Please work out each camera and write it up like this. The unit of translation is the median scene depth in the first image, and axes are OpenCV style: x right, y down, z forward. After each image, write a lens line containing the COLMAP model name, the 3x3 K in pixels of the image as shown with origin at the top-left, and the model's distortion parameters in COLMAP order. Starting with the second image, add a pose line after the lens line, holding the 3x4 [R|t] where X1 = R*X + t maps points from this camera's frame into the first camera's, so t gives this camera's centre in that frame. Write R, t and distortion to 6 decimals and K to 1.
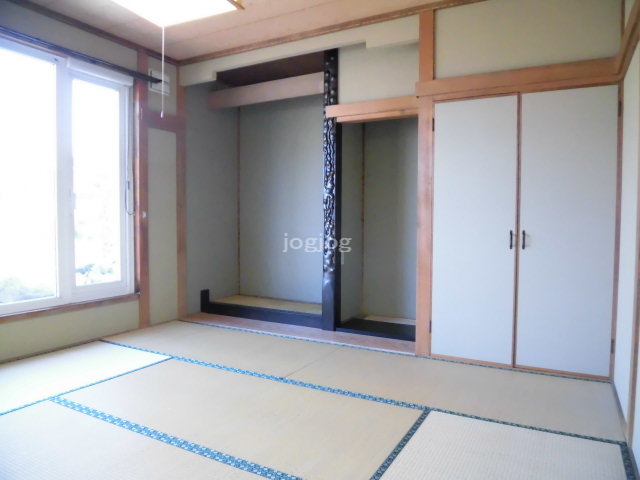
lens RADIAL K [[462.6, 0, 320.0], [0, 462.6, 240.0], [0, 0, 1]] dist [-0.012170, -0.004595]
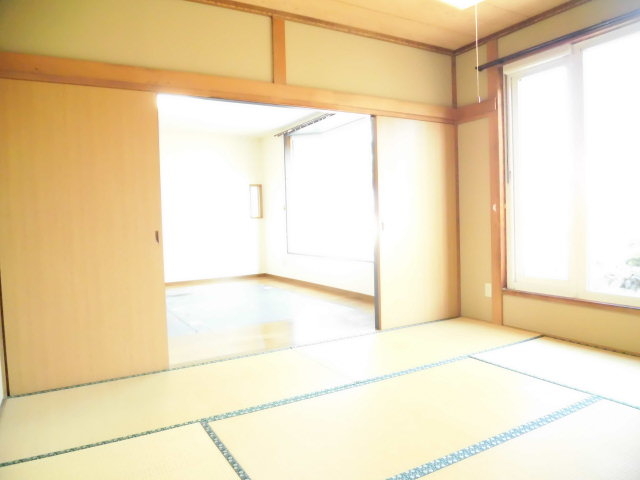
lens RADIAL K [[462.6, 0, 320.0], [0, 462.6, 240.0], [0, 0, 1]] dist [-0.012170, -0.004595]
pose [[-0.516144, 0.048219, -0.855143, 0.658756], [-0.006873, 0.998149, 0.060431, -0.048030], [0.856474, 0.037069, -0.514857, 1.231636]]
